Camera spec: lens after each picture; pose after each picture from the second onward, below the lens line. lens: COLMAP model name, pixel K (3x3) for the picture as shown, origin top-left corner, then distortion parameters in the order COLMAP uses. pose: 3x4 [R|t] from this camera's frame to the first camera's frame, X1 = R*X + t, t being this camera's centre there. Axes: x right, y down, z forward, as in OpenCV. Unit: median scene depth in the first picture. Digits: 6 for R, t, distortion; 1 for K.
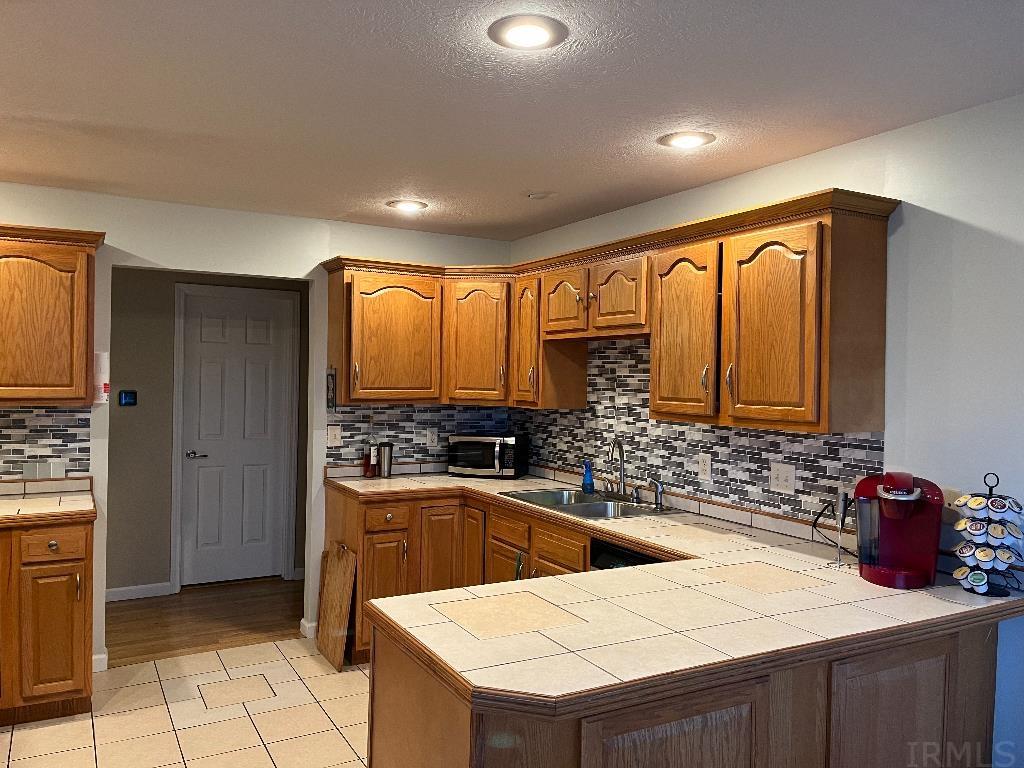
lens RADIAL K [[768.4, 0, 514.3], [0, 768.4, 386.1], [0, 0, 1]] dist [0.023373, -0.008819]
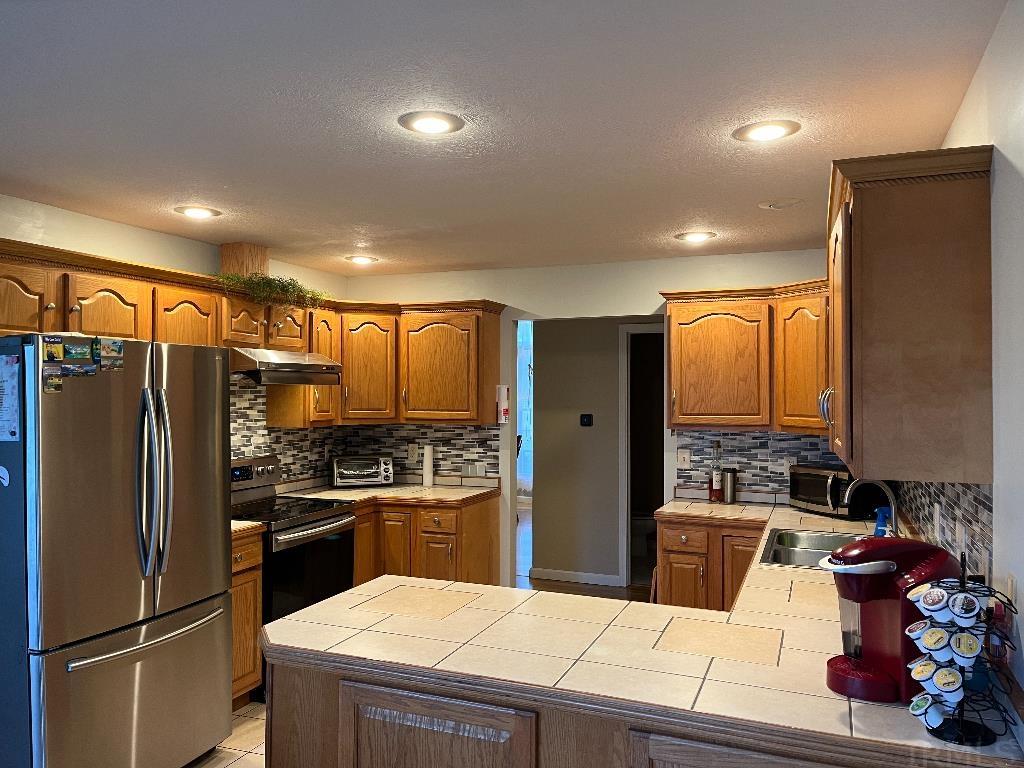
lens RADIAL K [[768.4, 0, 507.4], [0, 768.4, 387.2], [0, 0, 1]] dist [0.023373, -0.008819]
pose [[0.615362, -0.018986, -0.788016, 0.521620], [-0.004688, 0.999604, -0.027745, -0.003666], [0.788230, 0.020767, 0.615030, 0.181995]]
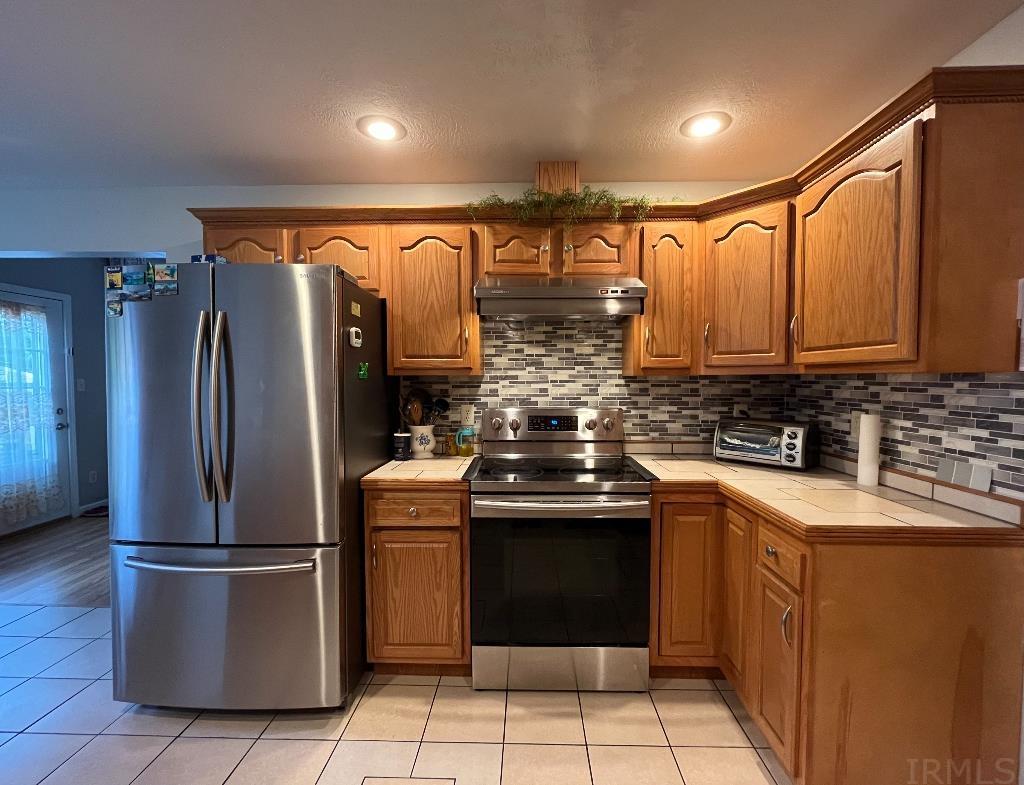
lens RADIAL K [[447.5, 0, 516.1], [0, 447.5, 393.2], [0, 0, 1]] dist [0.015868, -0.000115]
pose [[-0.510955, 0.017512, -0.859429, -0.074401], [-0.023060, 0.999153, 0.034069, 0.034226], [0.859298, 0.037226, -0.510119, 0.845627]]
